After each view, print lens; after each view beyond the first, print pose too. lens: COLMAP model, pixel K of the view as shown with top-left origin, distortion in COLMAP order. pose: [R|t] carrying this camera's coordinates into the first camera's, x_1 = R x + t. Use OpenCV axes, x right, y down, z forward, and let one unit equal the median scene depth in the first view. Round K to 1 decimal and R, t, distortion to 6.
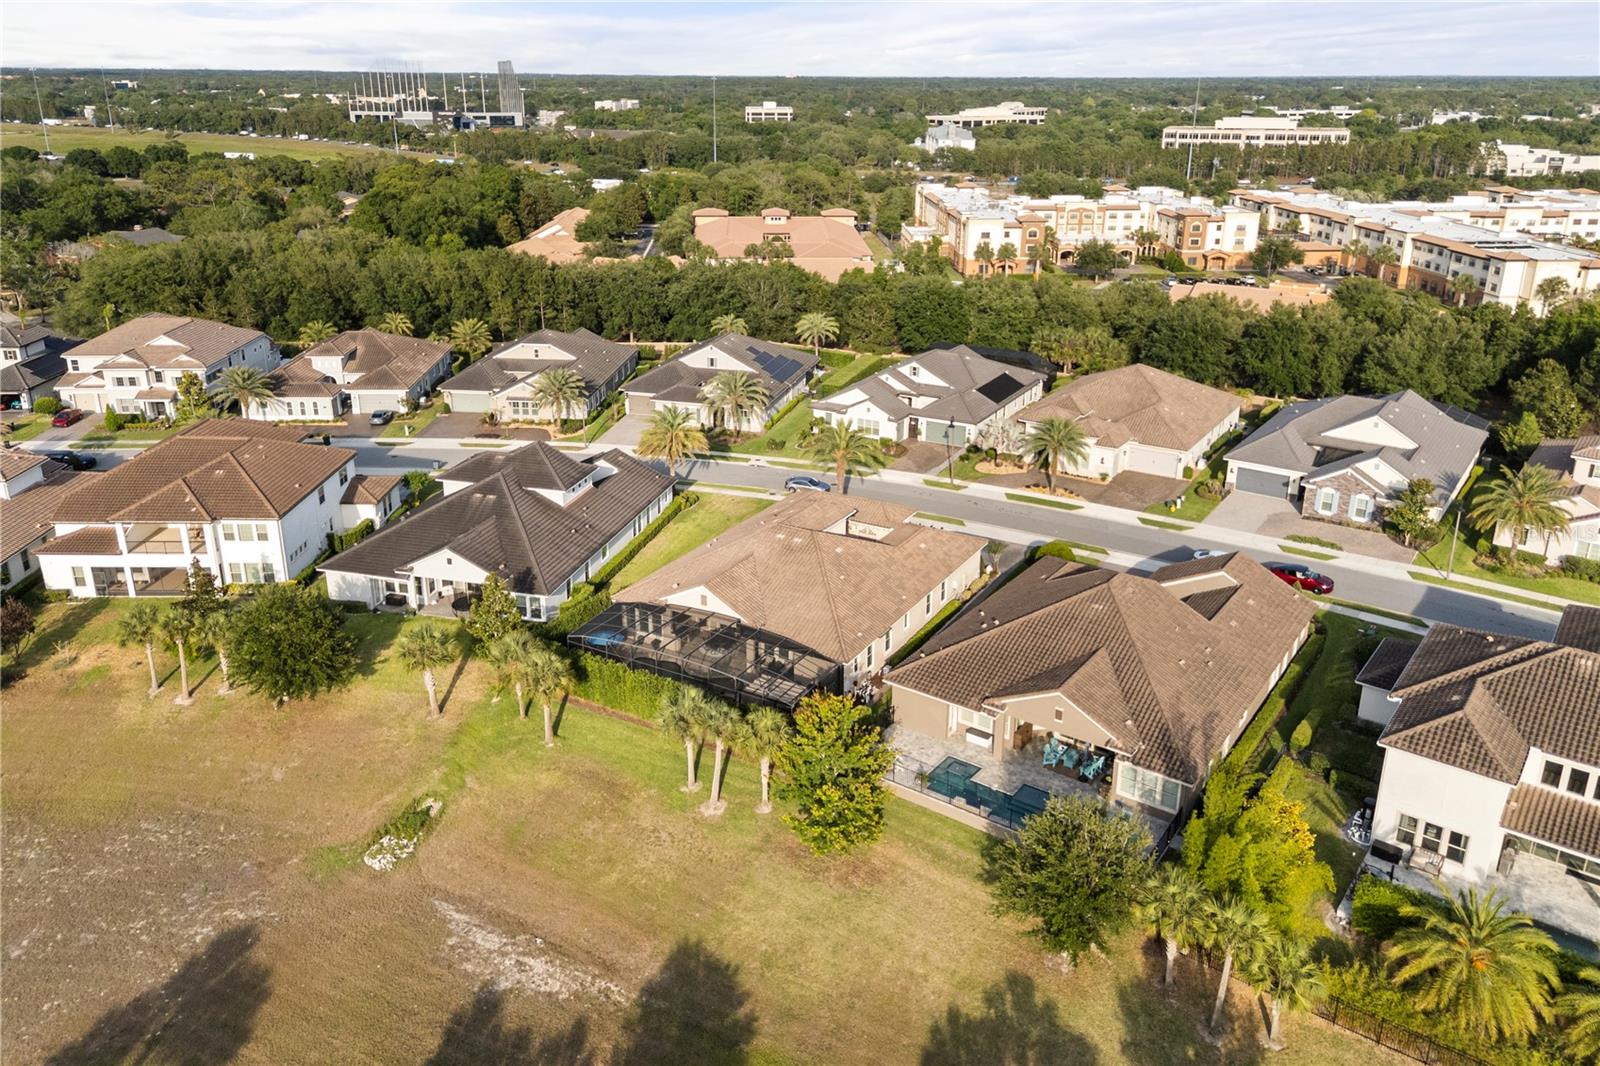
lens RADIAL K [[1154.7, 0, 795.3], [0, 1154.7, 523.1], [0, 0, 1]] dist [0.088493, -0.089461]
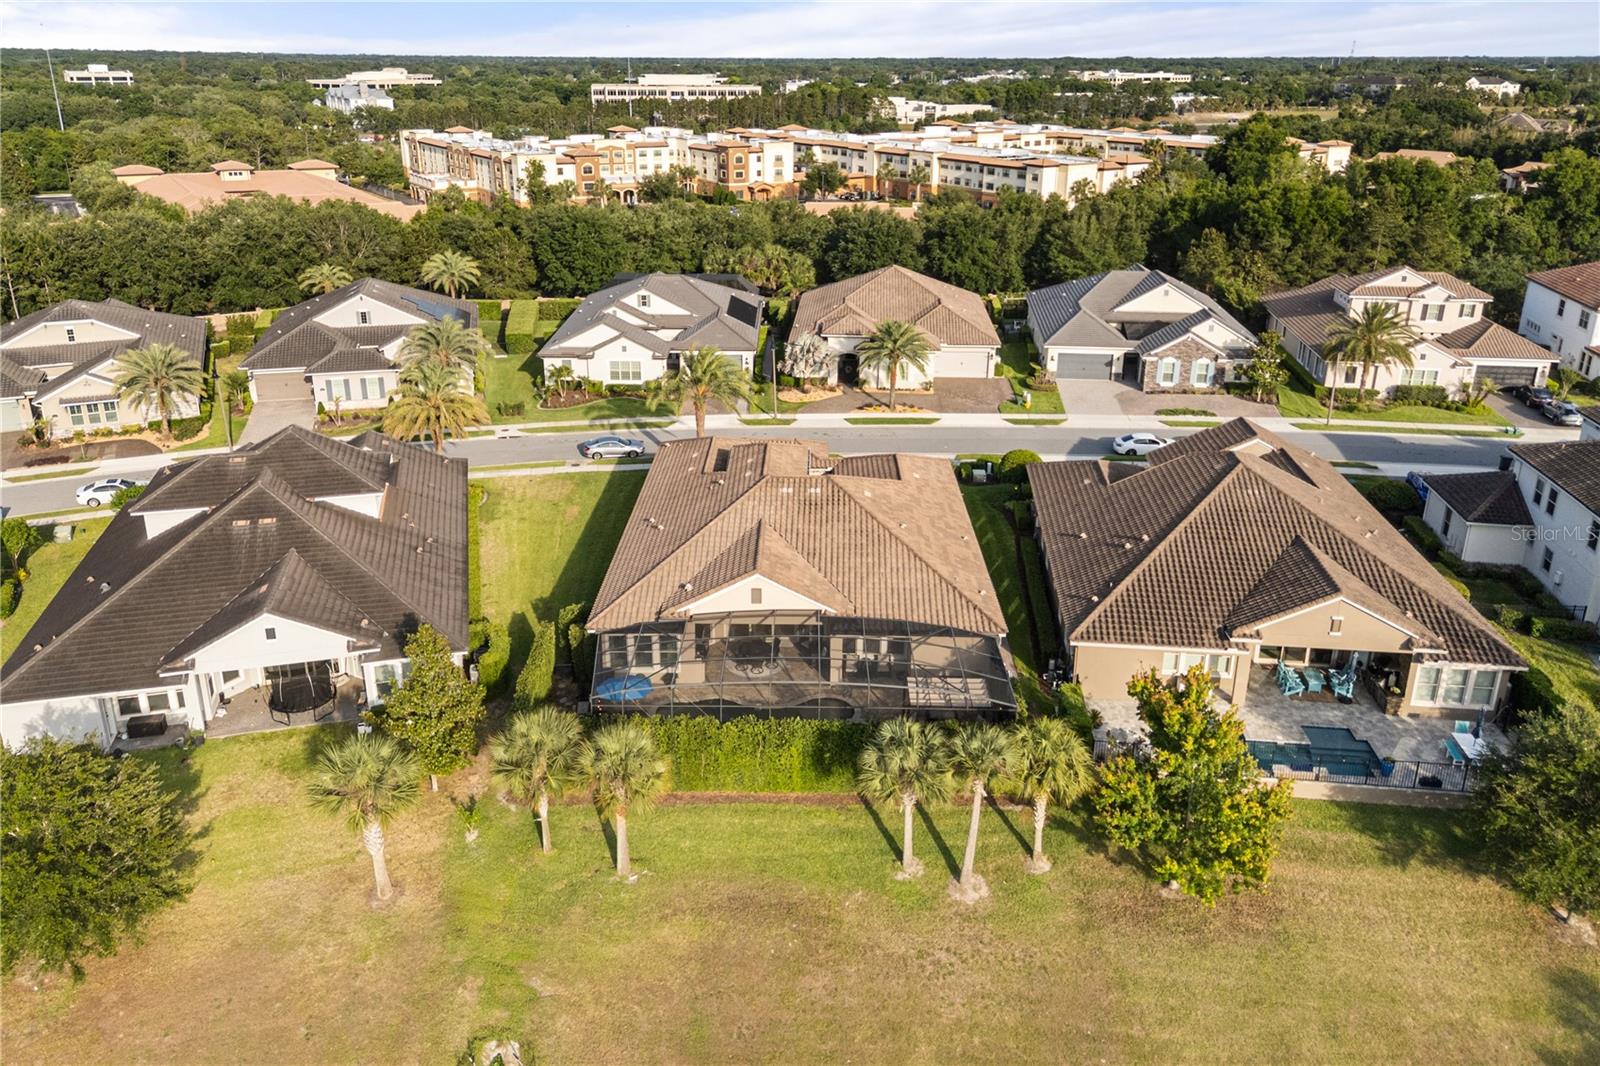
lens RADIAL K [[1154.7, 0, 795.3], [0, 1154.7, 523.1], [0, 0, 1]] dist [0.088493, -0.089461]
pose [[0.871168, -0.185084, 0.454764, -0.205634], [0.178152, 0.982263, 0.058494, -0.005615], [-0.457524, 0.030059, 0.888689, 0.227442]]
